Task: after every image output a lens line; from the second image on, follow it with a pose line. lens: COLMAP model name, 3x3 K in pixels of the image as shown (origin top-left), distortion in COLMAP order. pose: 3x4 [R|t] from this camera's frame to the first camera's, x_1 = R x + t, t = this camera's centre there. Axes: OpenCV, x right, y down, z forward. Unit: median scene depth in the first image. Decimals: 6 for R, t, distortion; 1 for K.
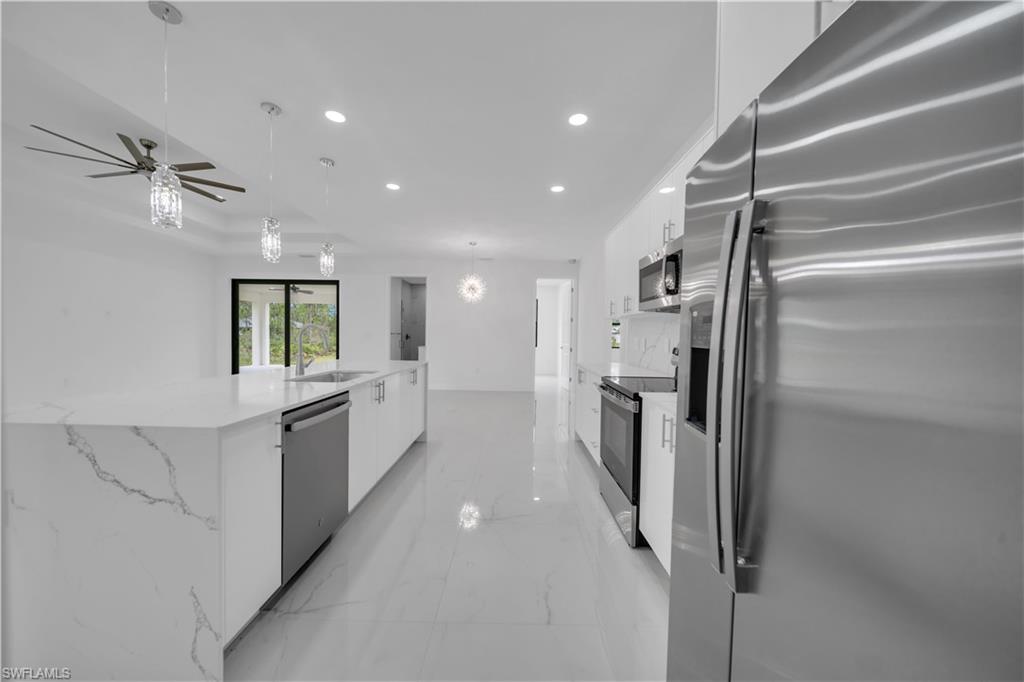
lens RADIAL K [[351.7, 0, 511.7], [0, 351.7, 343.4], [0, 0, 1]] dist [-0.000267, -0.000056]
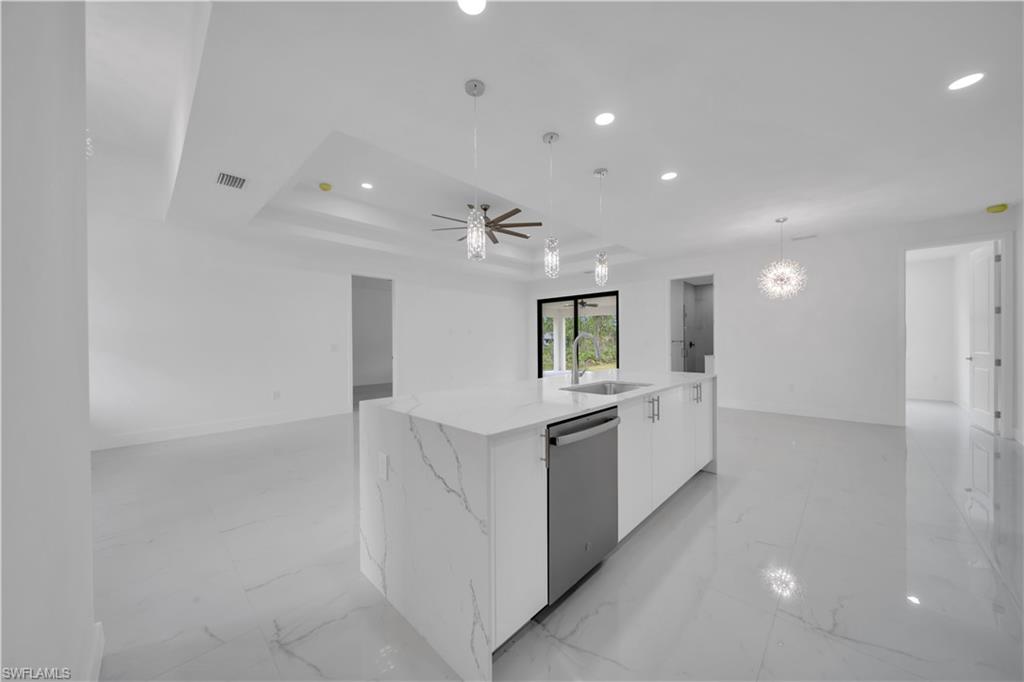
lens RADIAL K [[351.7, 0, 511.7], [0, 351.7, 343.4], [0, 0, 1]] dist [-0.000267, -0.000056]
pose [[0.722640, -0.018242, -0.690984, -0.021829], [0.002041, 0.999704, -0.024258, -0.002484], [0.691222, 0.016119, 0.722463, 0.105939]]
